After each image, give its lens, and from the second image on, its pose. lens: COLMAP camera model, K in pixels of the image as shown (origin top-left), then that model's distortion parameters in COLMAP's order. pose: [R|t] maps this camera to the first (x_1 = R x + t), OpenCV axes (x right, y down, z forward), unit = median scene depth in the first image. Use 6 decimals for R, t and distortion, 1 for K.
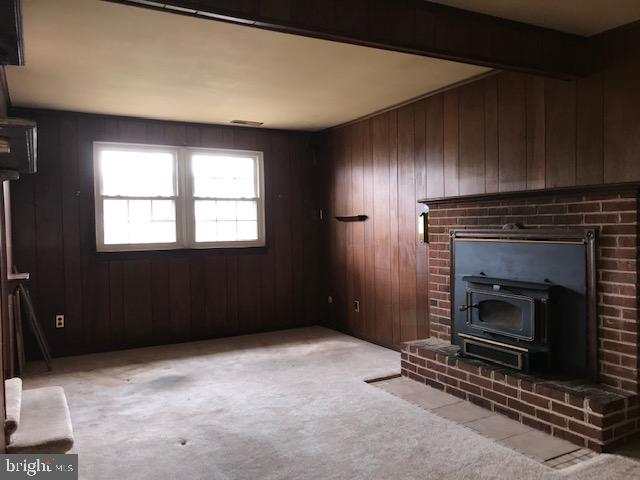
lens RADIAL K [[518.0, 0, 320.0], [0, 518.0, 240.0], [0, 0, 1]] dist [0.044323, 0.001328]
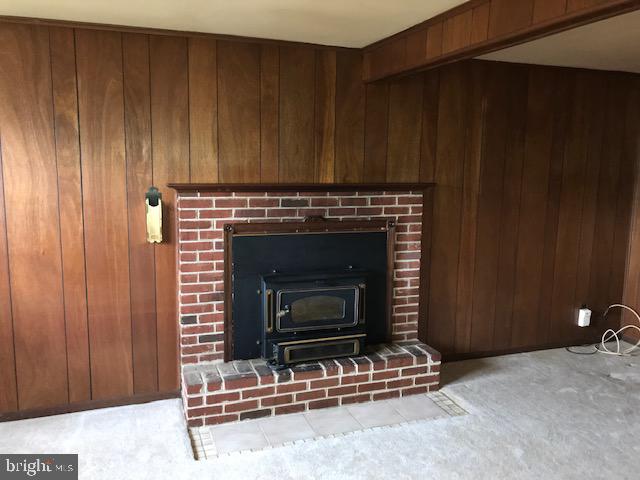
lens RADIAL K [[515.2, 0, 320.0], [0, 515.2, 240.0], [0, 0, 1]] dist [0.085712, -0.108773]
pose [[0.177975, -0.121329, 0.976527, -0.673619], [0.015005, 0.992589, 0.120590, -0.119068], [-0.983921, -0.006809, 0.178477, 0.955188]]
